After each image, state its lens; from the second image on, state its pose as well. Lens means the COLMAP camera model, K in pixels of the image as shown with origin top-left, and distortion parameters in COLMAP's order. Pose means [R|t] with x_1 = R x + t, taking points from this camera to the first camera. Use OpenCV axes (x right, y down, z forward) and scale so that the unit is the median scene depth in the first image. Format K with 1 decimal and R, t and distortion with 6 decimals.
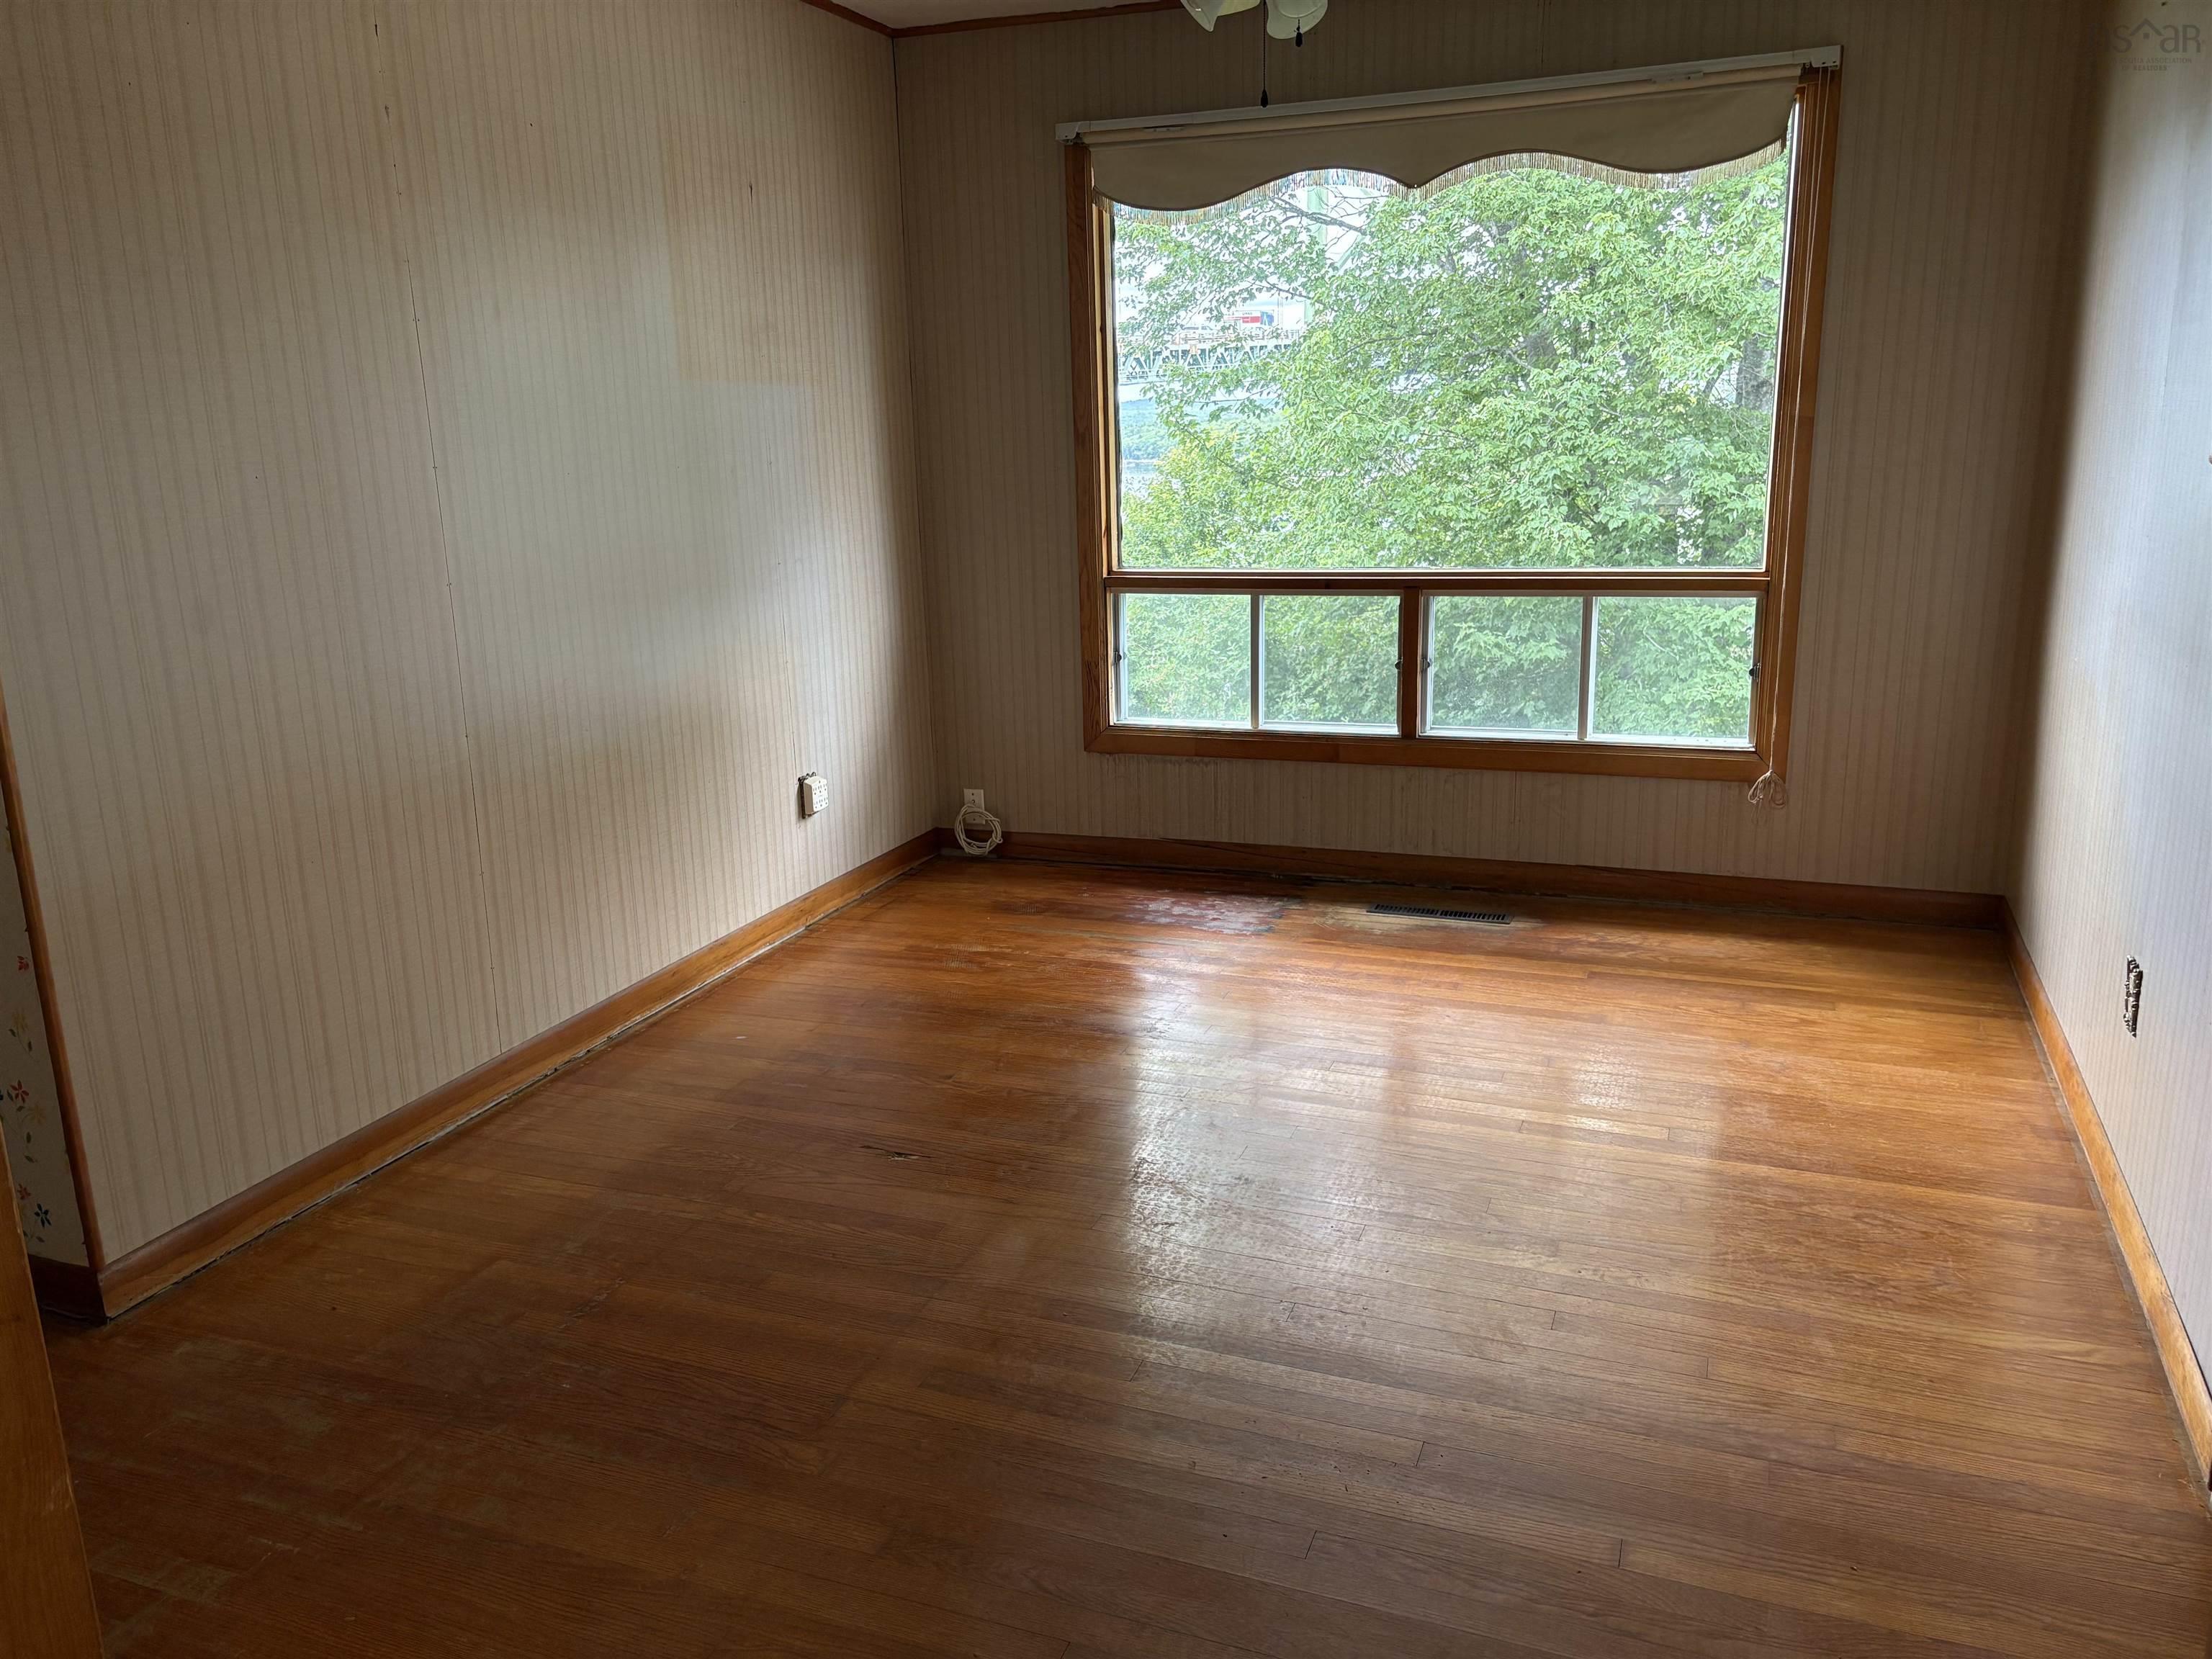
lens RADIAL K [[1664.4, 0, 1106.3], [0, 1664.4, 831.6], [0, 0, 1]] dist [0.046410, -0.063868]
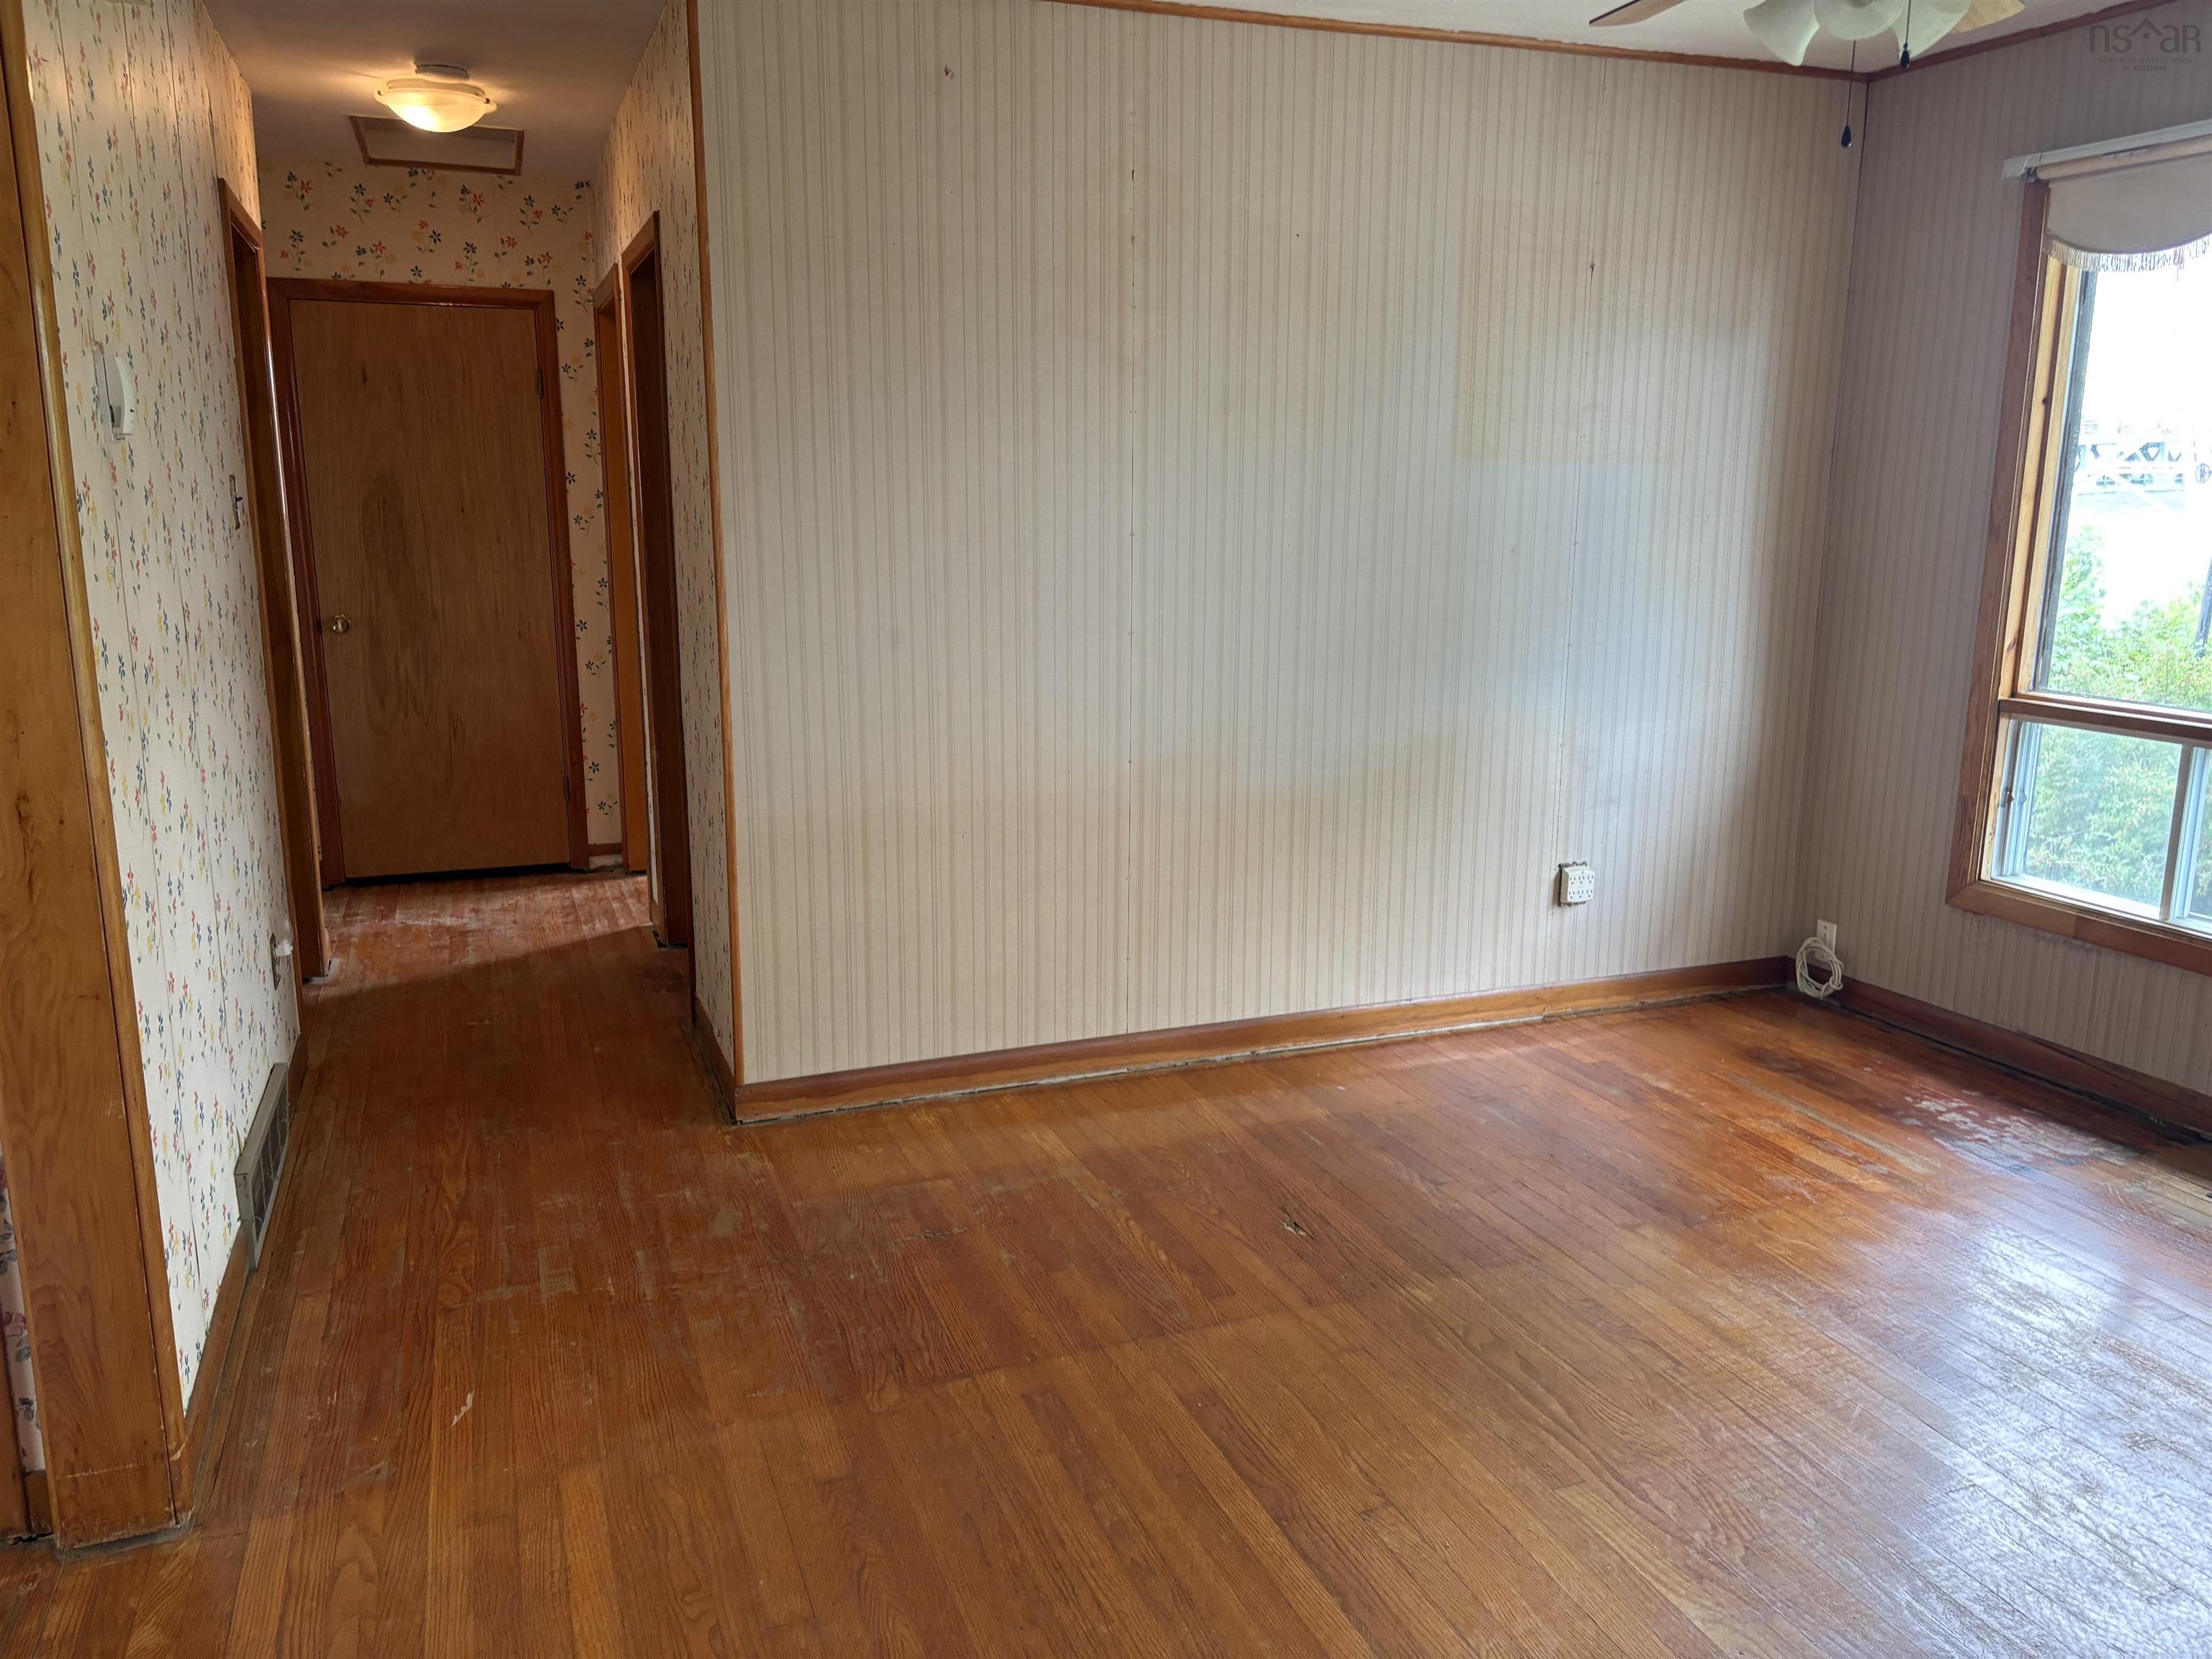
lens RADIAL K [[1664.4, 0, 1091.7], [0, 1664.4, 829.0], [0, 0, 1]] dist [0.046410, -0.063868]
pose [[0.659996, 0.175746, -0.730423, 0.342690], [-0.200721, 0.978160, 0.053986, -0.049821], [0.723959, 0.110981, 0.680858, 0.137455]]
